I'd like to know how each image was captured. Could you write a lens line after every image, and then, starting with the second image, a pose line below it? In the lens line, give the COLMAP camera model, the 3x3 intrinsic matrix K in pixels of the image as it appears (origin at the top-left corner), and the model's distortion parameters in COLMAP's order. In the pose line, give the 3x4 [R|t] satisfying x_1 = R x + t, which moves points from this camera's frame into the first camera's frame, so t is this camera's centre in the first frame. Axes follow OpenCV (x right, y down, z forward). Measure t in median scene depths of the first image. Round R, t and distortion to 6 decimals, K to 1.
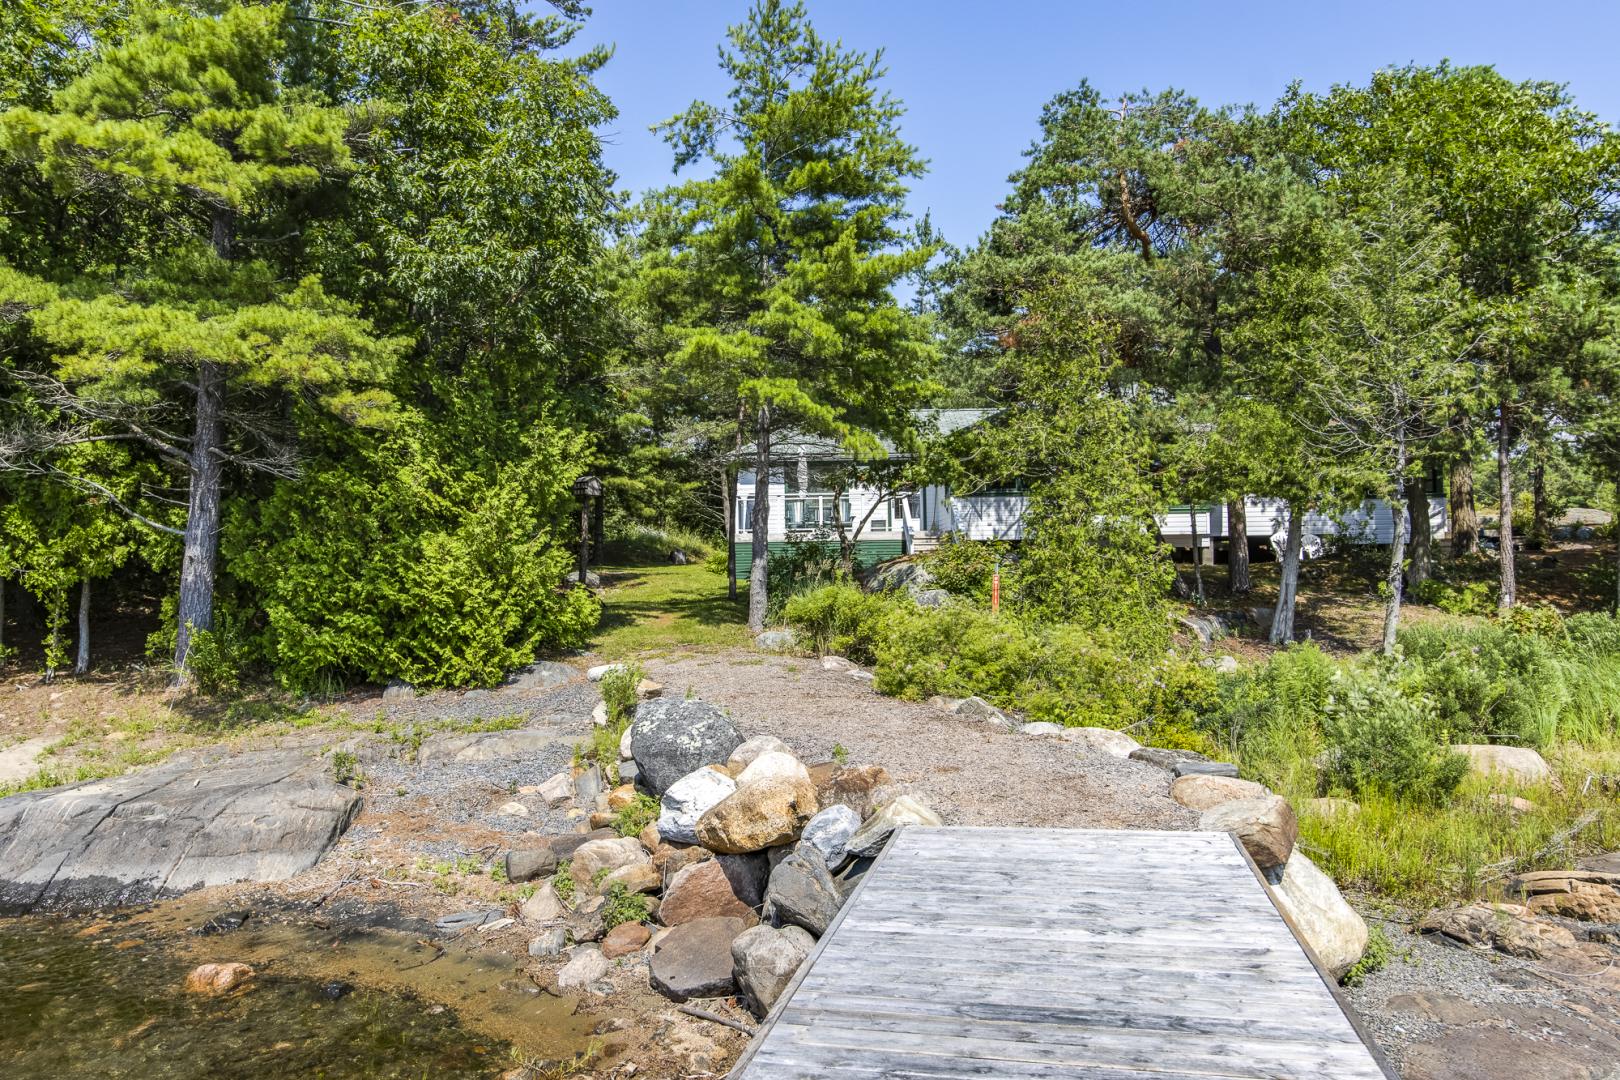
lens RADIAL K [[1120.6, 0, 810.0], [0, 1120.6, 540.0], [0, 0, 1]] dist [0.068157, -0.068080]
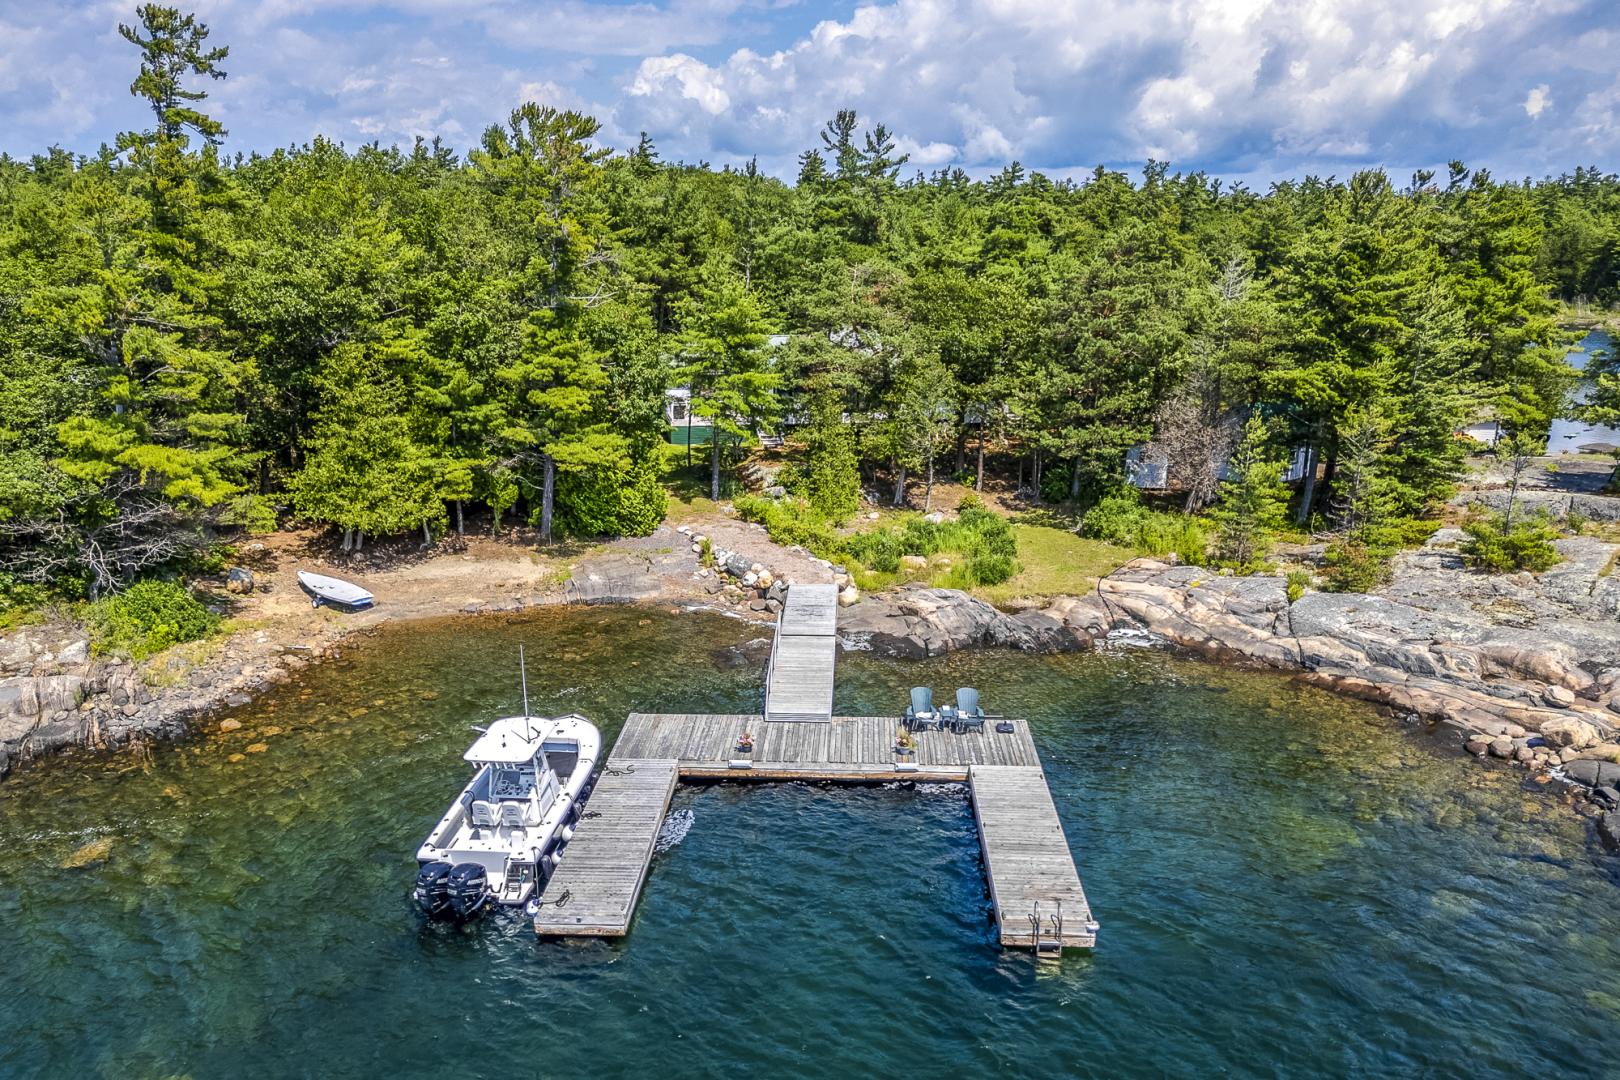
lens RADIAL K [[1120.6, 0, 810.0], [0, 1120.6, 540.0], [0, 0, 1]] dist [0.068157, -0.068080]
pose [[0.983809, -0.028744, 0.176897, -0.401835], [-0.018835, 0.965006, 0.261552, -0.716030], [-0.178225, -0.260649, 0.948840, -2.156439]]
